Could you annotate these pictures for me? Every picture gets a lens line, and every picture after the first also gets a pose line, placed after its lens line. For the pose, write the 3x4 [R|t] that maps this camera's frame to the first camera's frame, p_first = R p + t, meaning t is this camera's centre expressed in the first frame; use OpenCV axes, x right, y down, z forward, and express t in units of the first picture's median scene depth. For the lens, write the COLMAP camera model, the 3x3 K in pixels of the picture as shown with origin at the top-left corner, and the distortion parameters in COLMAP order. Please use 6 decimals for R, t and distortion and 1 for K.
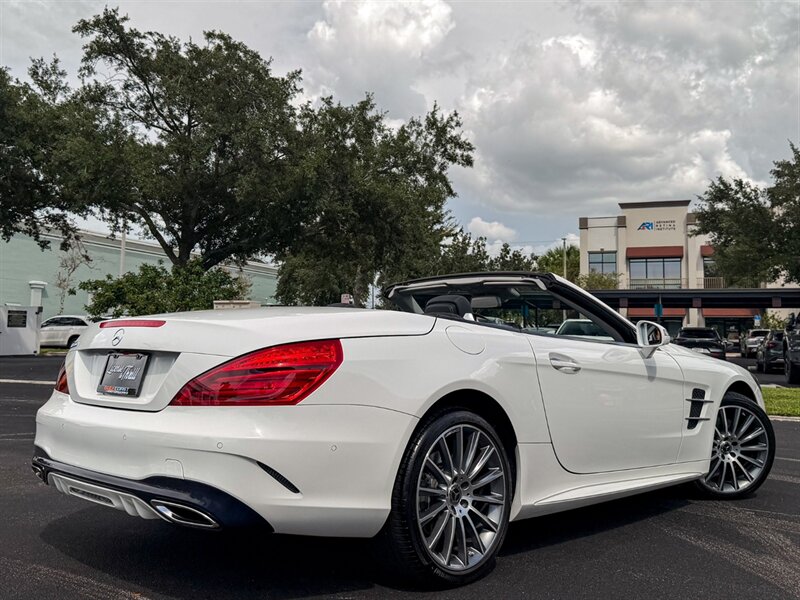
lens RADIAL K [[800.8, 0, 386.4], [0, 800.8, 266.9], [0, 0, 1]] dist [0.190115, -0.436387]
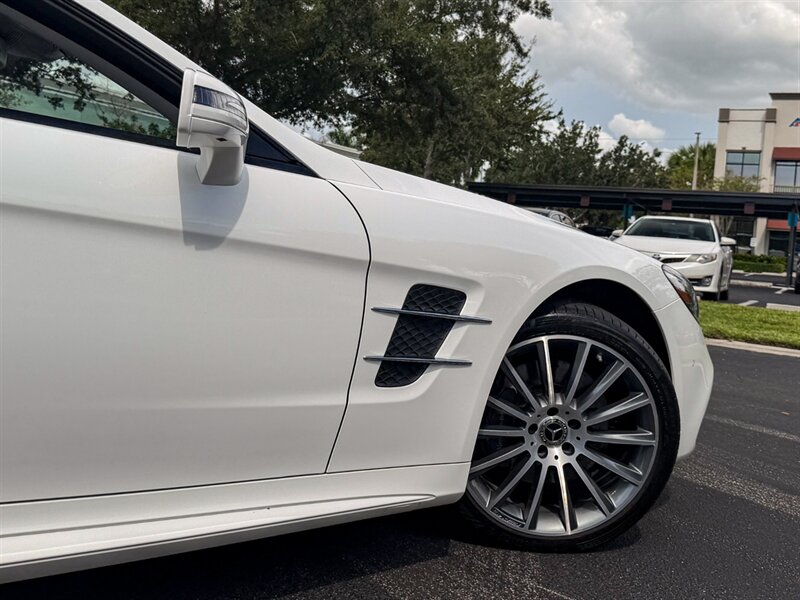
lens RADIAL K [[854.4, 0, 436.7], [0, 854.4, 262.5], [0, 0, 1]] dist [0.202106, -0.489174]
pose [[0.993070, 0.063182, -0.099092, 0.096975], [-0.051887, 0.992275, 0.112683, 0.021005], [0.105446, -0.106760, 0.988678, 0.136503]]
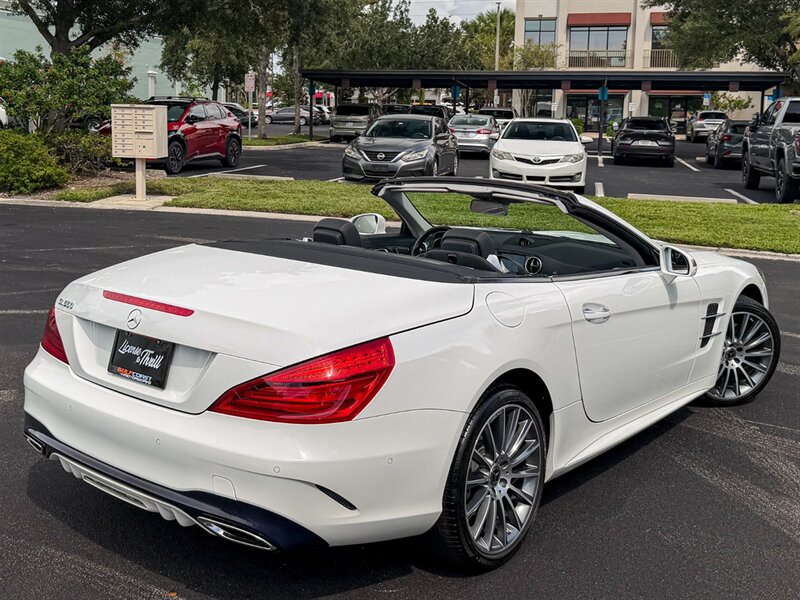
lens RADIAL K [[922.9, 0, 352.2], [0, 922.9, 177.0], [0, 0, 1]] dist [0.230955, -0.575706]
pose [[0.996941, 0.001201, 0.078155, -0.027004], [-0.014650, 0.985033, 0.171741, -0.040282], [-0.076779, -0.172360, 0.982037, -0.002594]]
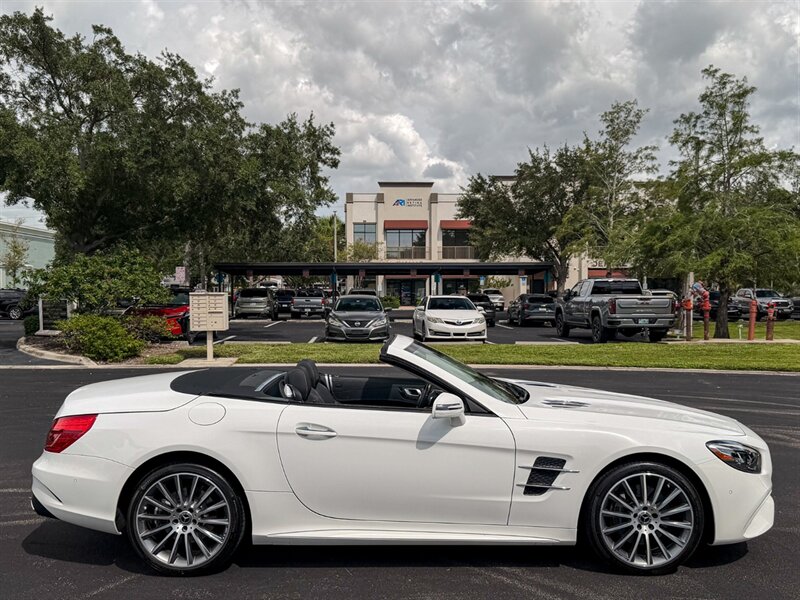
lens RADIAL K [[781.1, 0, 387.6], [0, 781.1, 308.7], [0, 0, 1]] dist [0.182658, -0.421609]
pose [[0.921350, -0.025067, 0.387924, -0.291108], [-0.021687, 0.993050, 0.115677, -0.055148], [-0.388128, -0.114992, 0.914403, -0.132479]]
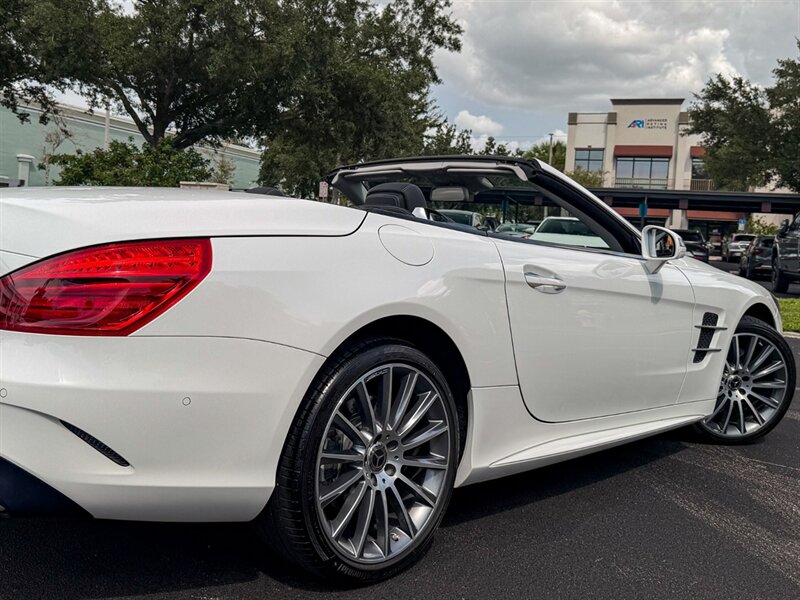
lens RADIAL K [[775.4, 0, 341.6], [0, 775.4, 247.7], [0, 0, 1]] dist [0.155280, -0.311159]
pose [[0.998342, 0.045287, -0.035518, 0.010959], [-0.040866, 0.992338, 0.116601, 0.002602], [0.040527, -0.114956, 0.992544, 0.052689]]
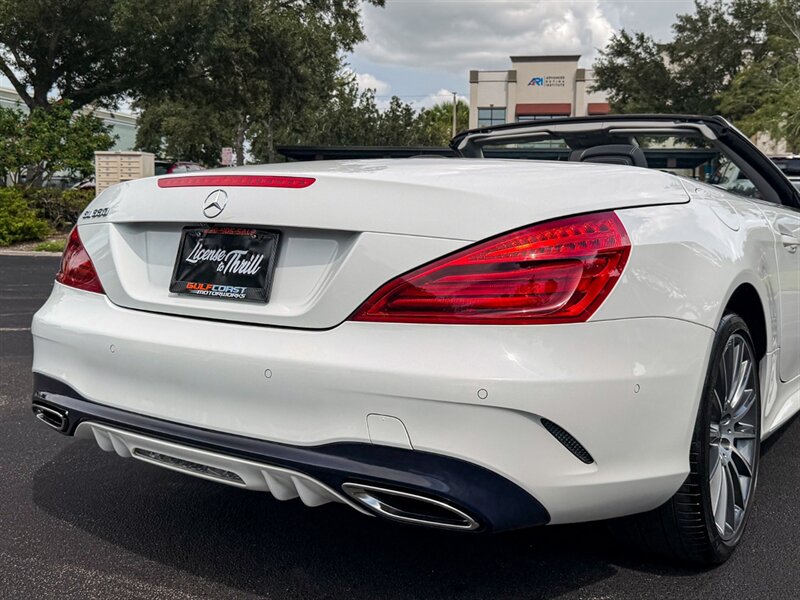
lens RADIAL K [[833.1, 0, 402.5], [0, 833.1, 238.0], [0, 0, 1]] dist [0.215346, -0.521799]
pose [[0.982236, -0.004902, 0.187586, -0.049564], [-0.020865, 0.990607, 0.135142, 0.003989], [-0.186486, -0.136655, 0.972907, 0.058761]]
